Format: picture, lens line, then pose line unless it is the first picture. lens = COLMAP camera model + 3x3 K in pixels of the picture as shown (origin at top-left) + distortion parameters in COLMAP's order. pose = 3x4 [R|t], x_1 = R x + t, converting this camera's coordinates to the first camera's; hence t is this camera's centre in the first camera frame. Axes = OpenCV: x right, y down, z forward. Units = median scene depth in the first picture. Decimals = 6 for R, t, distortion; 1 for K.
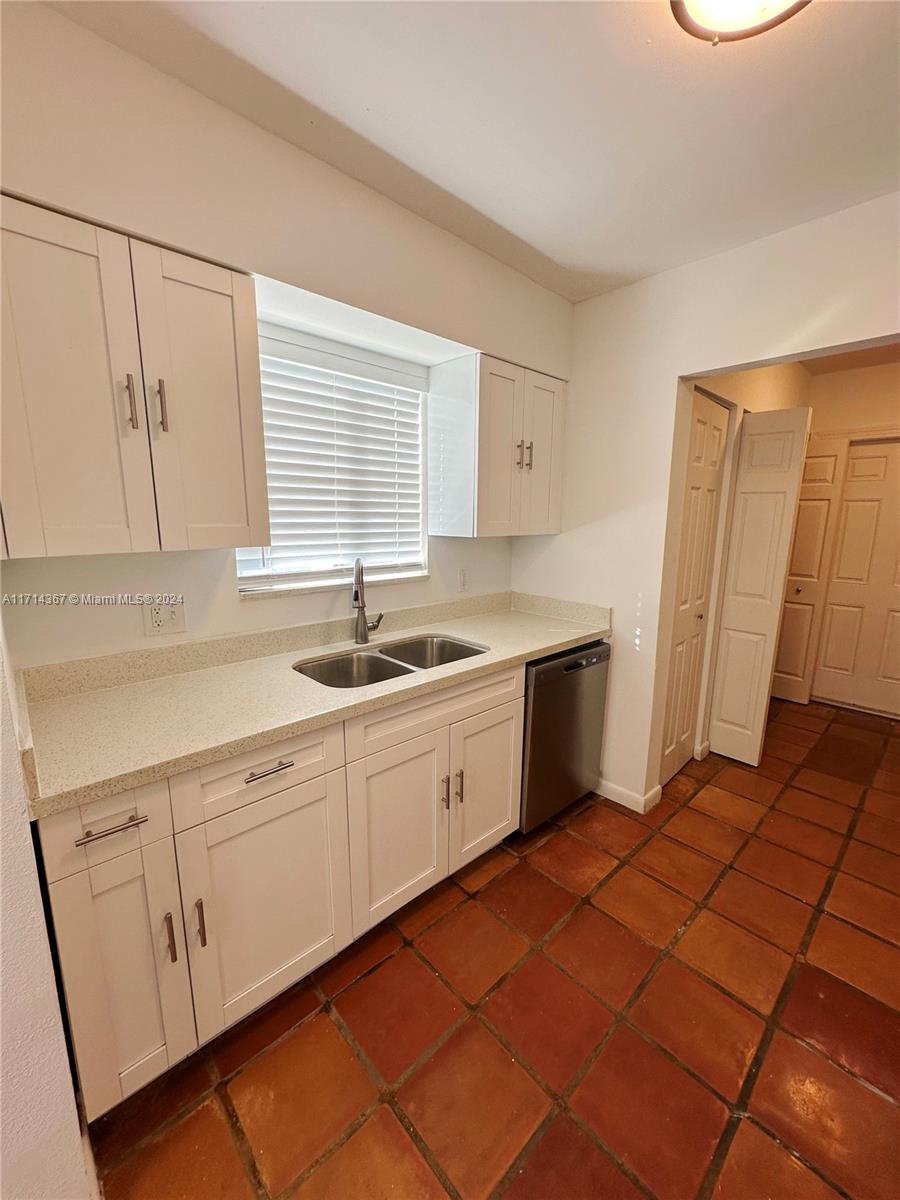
lens RADIAL K [[479.2, 0, 448.6], [0, 479.2, 597.5], [0, 0, 1]] dist [-0.003839, 0.000882]
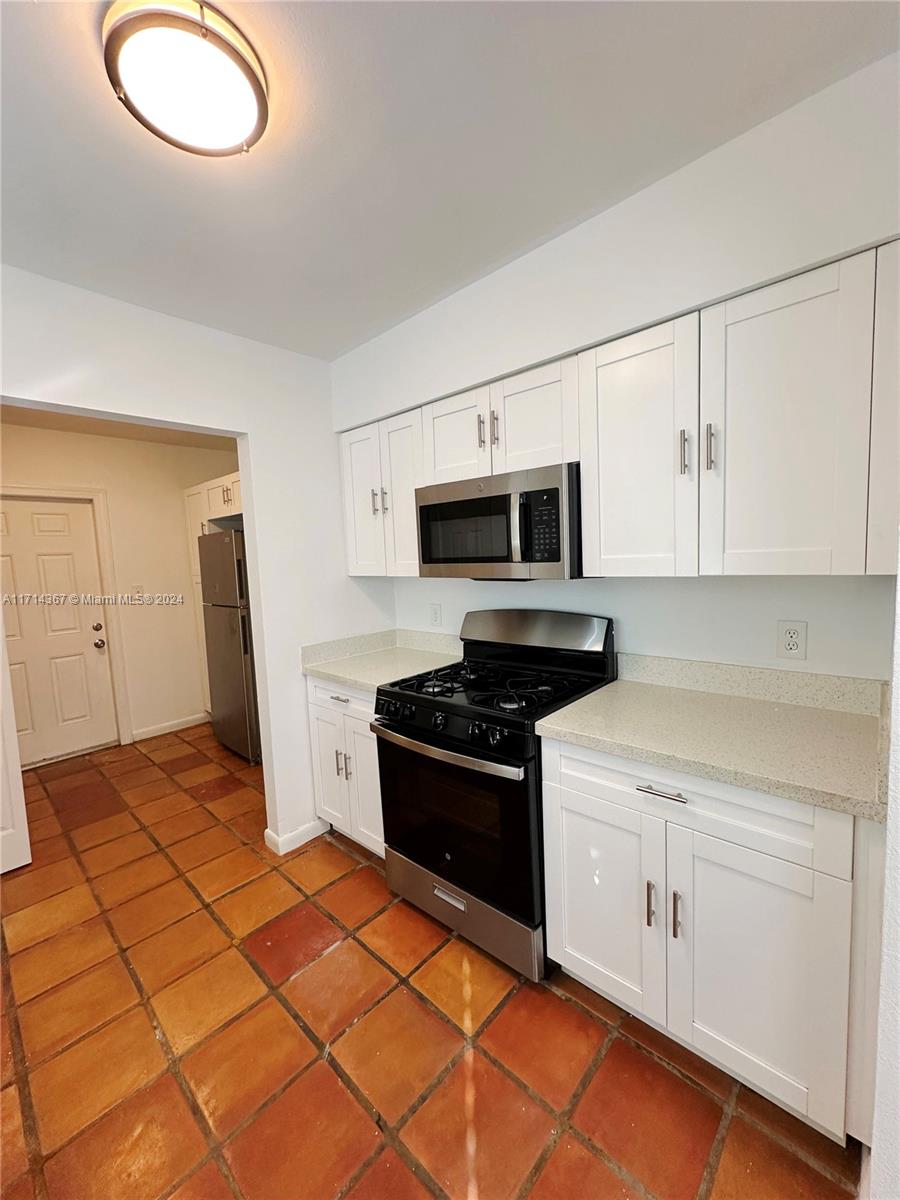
lens RADIAL K [[479.2, 0, 449.9], [0, 479.2, 597.2], [0, 0, 1]] dist [-0.003839, 0.000882]
pose [[-0.074904, -0.093344, 0.992812, -0.292233], [0.214641, 0.970763, 0.107465, -0.049439], [-0.973816, 0.221148, -0.052678, 0.301671]]
